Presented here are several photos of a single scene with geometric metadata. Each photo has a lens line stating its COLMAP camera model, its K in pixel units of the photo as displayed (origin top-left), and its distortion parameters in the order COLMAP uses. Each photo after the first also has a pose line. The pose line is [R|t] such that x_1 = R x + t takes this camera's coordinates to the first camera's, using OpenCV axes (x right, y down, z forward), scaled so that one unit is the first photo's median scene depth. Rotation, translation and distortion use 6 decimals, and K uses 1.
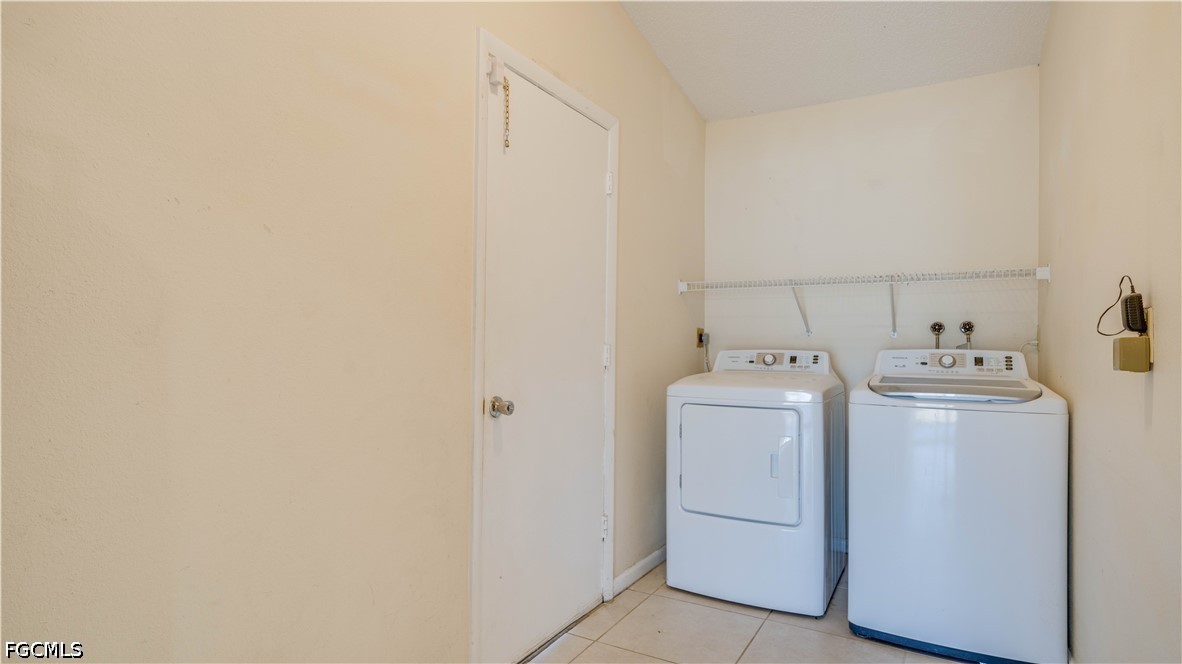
lens RADIAL K [[621.1, 0, 589.6], [0, 621.1, 333.1], [0, 0, 1]] dist [0.005361, 0.000650]
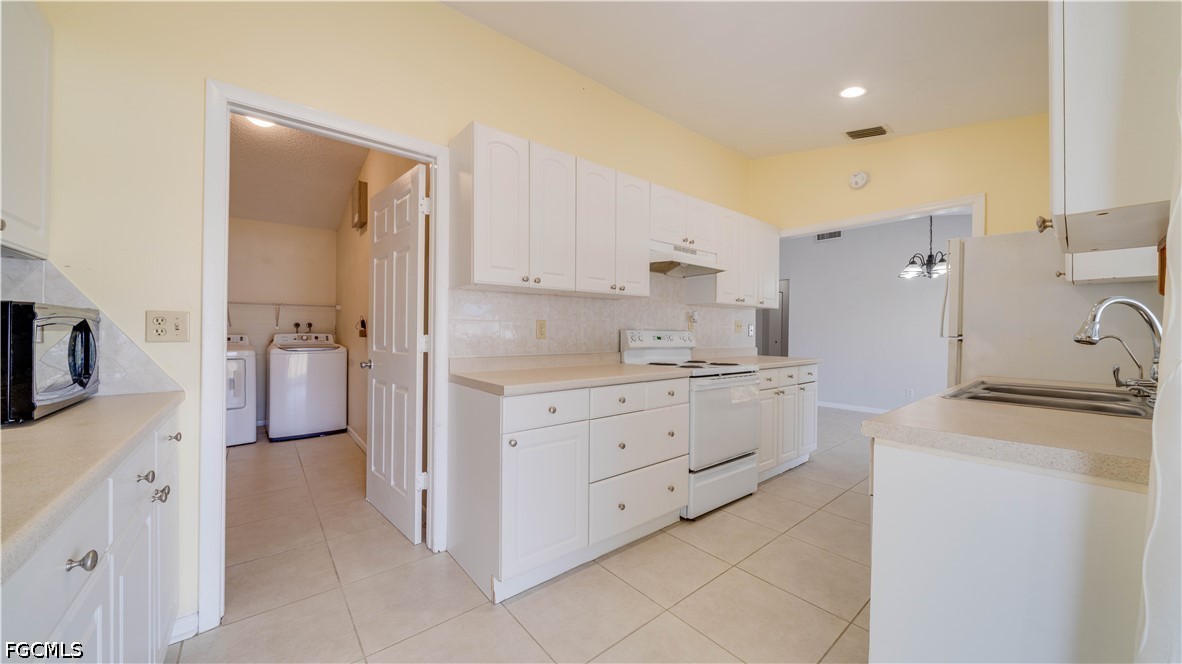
lens RADIAL K [[415.3, 0, 598.2], [0, 415.3, 328.3], [0, 0, 1]] dist [-0.008186, -0.000267]
pose [[0.340479, -0.001952, 0.940250, -0.686588], [-0.005960, 0.999973, 0.004234, -0.011597], [-0.940233, -0.007045, 0.340458, -0.814396]]
